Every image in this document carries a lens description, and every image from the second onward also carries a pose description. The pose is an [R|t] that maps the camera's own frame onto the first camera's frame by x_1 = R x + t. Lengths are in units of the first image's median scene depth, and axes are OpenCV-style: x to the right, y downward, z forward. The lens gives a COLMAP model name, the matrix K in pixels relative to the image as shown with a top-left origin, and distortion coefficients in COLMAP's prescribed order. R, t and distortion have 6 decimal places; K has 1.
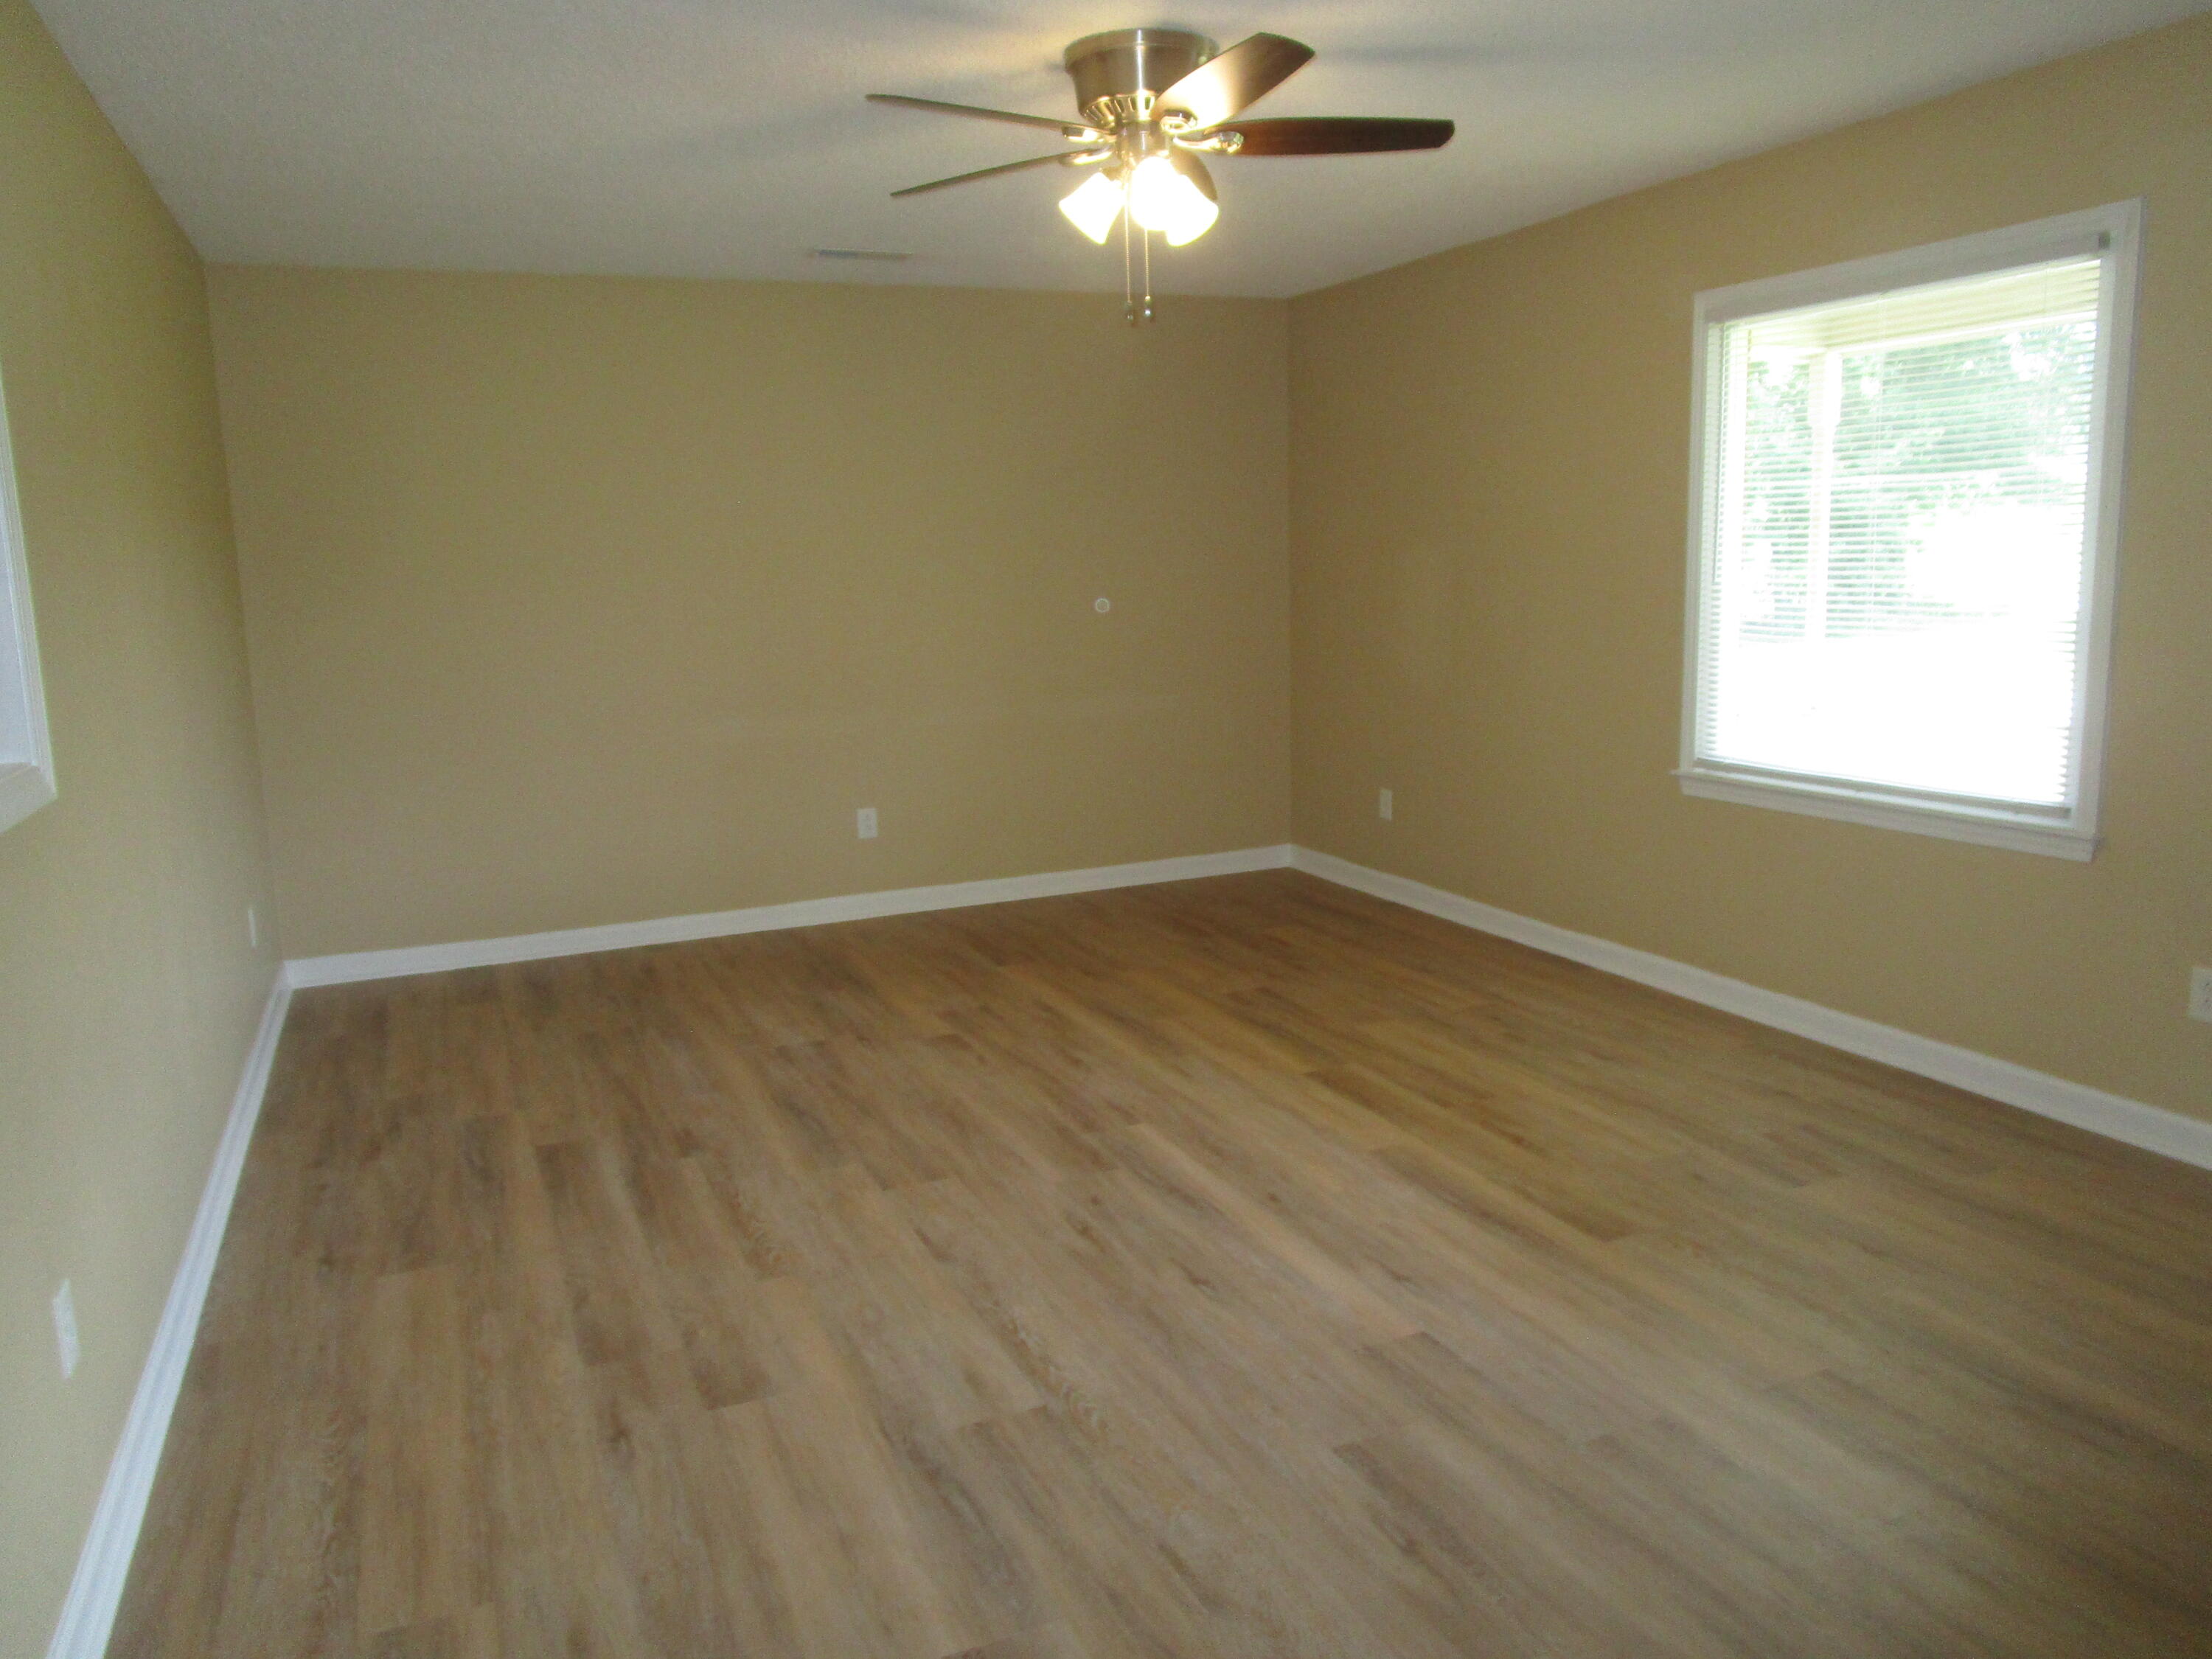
lens RADIAL K [[1581.3, 0, 1105.1], [0, 1581.3, 833.6], [0, 0, 1]] dist [-0.015490, -0.002524]
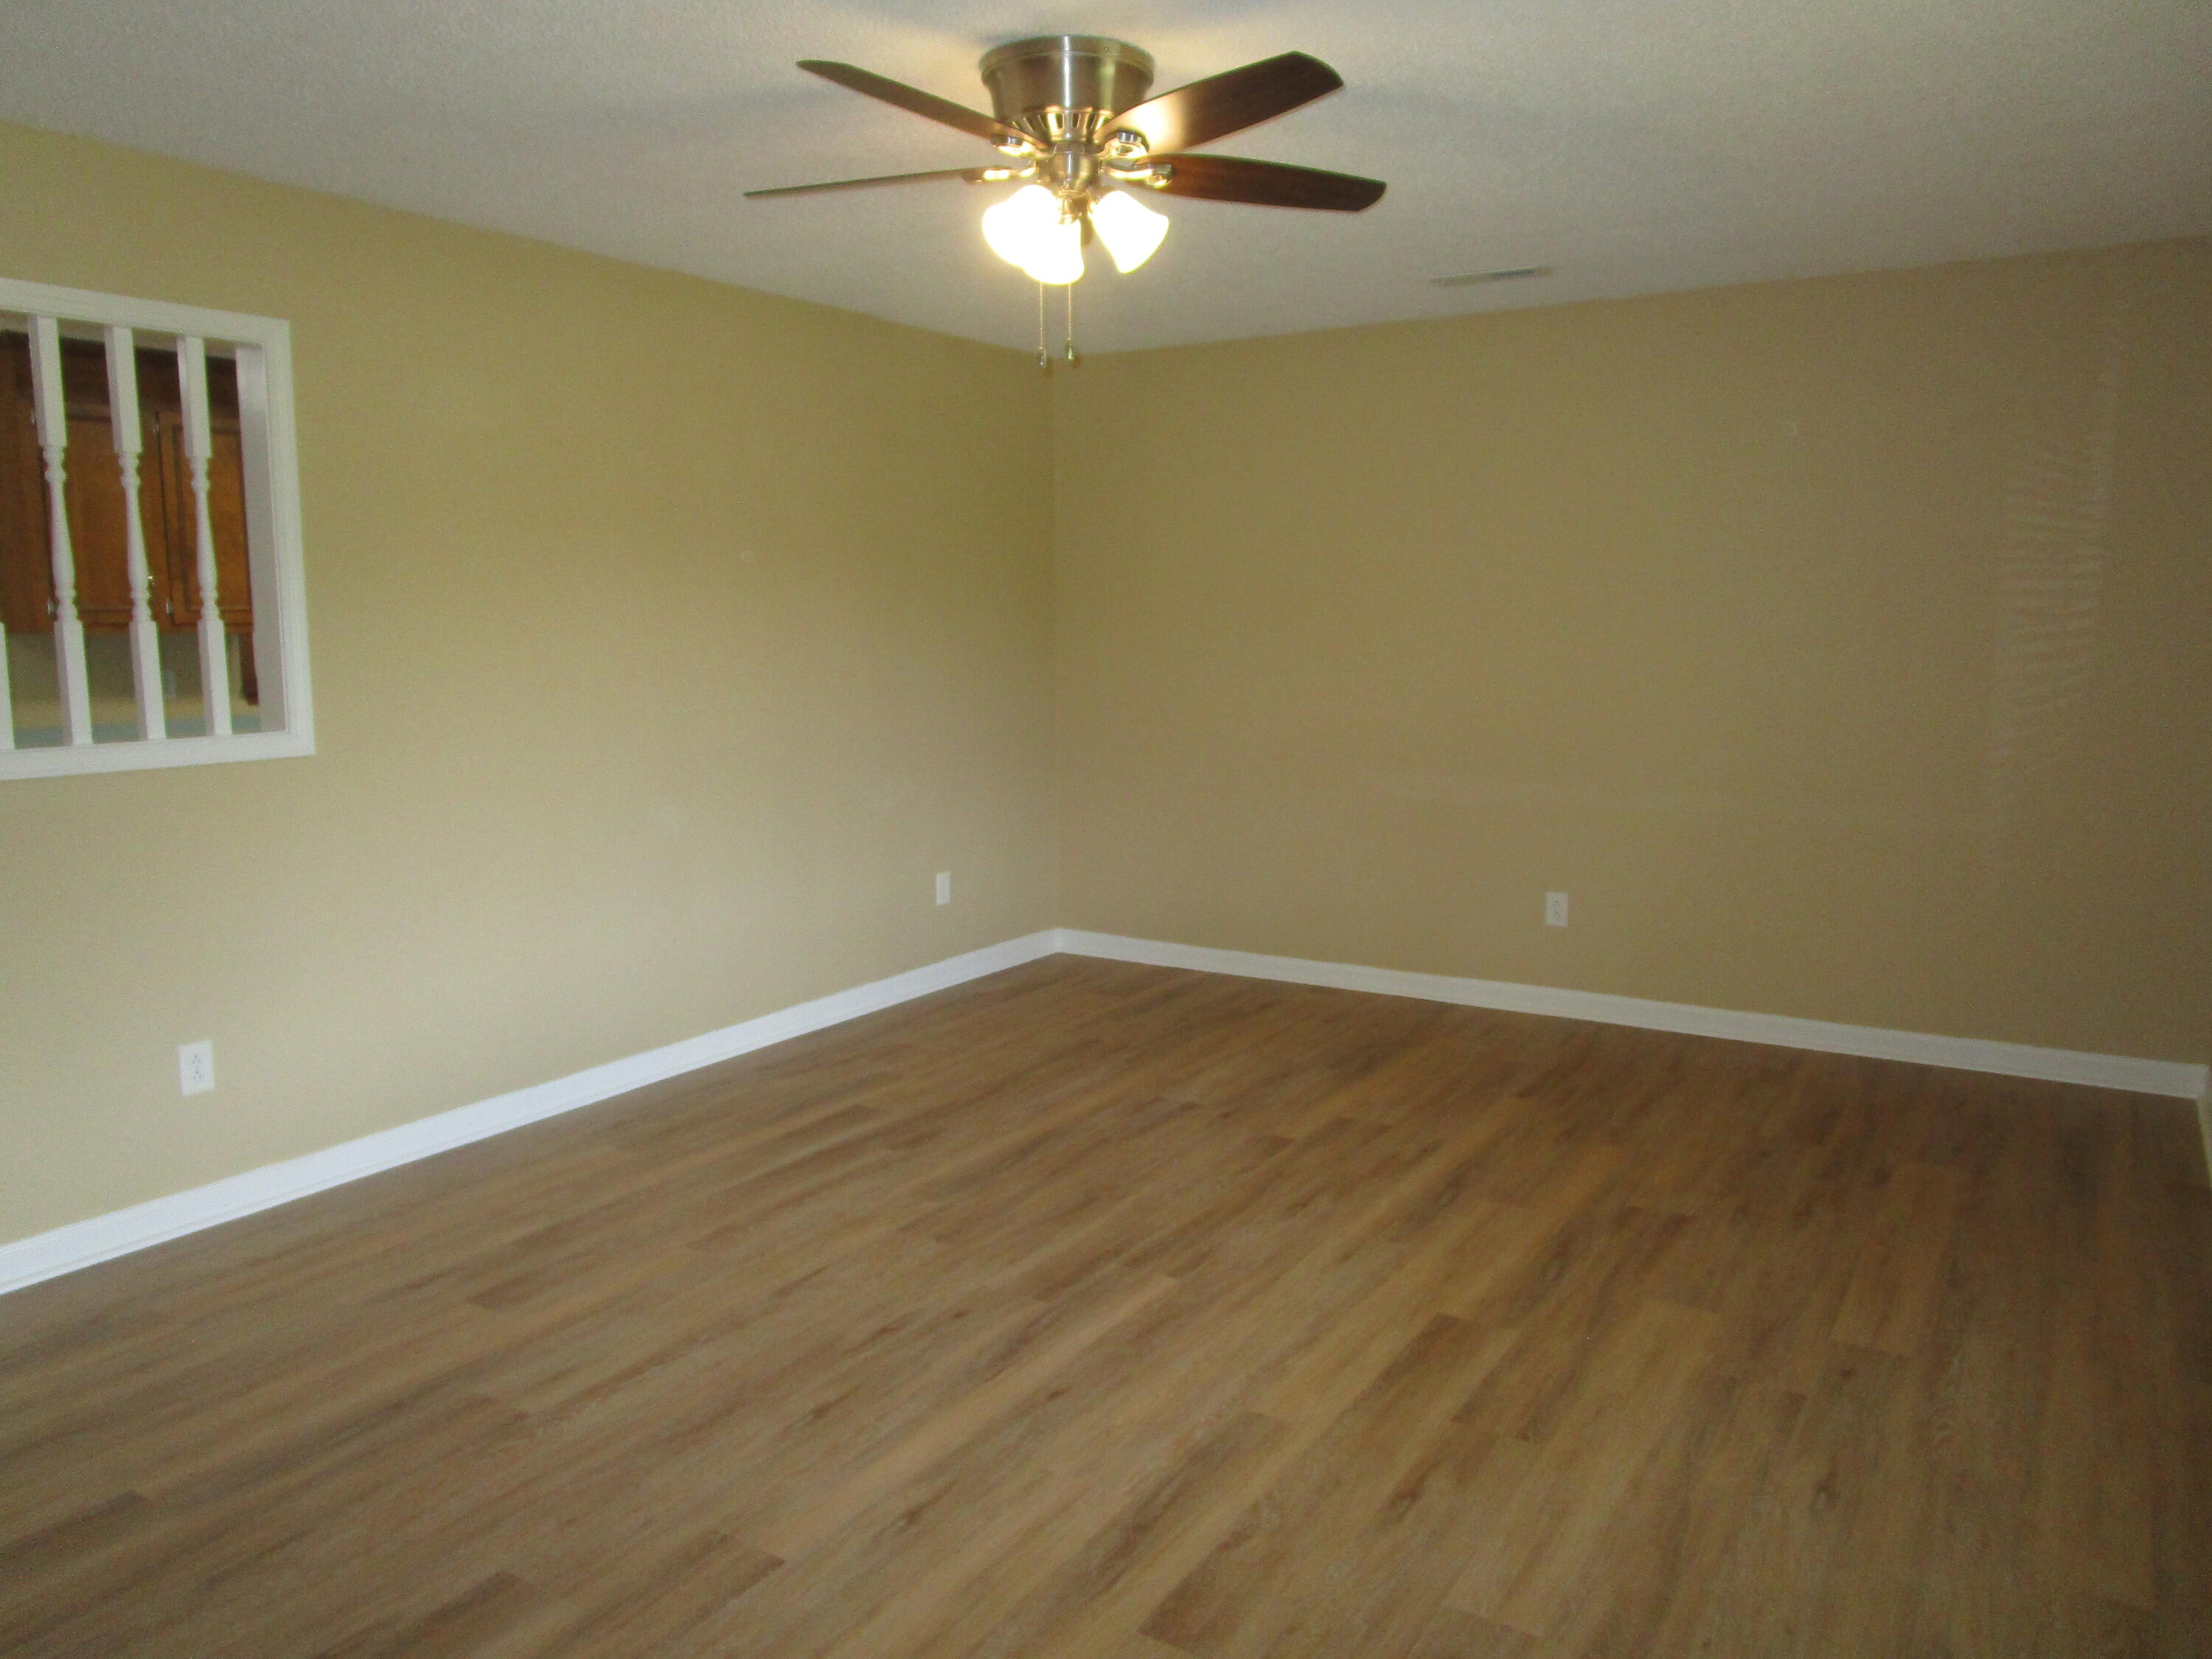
lens RADIAL K [[1581.3, 0, 1109.1], [0, 1581.3, 824.0], [0, 0, 1]] dist [-0.015490, -0.002524]
pose [[0.550289, 0.137451, -0.823583, 0.672753], [-0.153848, 0.986161, 0.061788, -0.108300], [0.820678, 0.092706, 0.563820, 0.455530]]
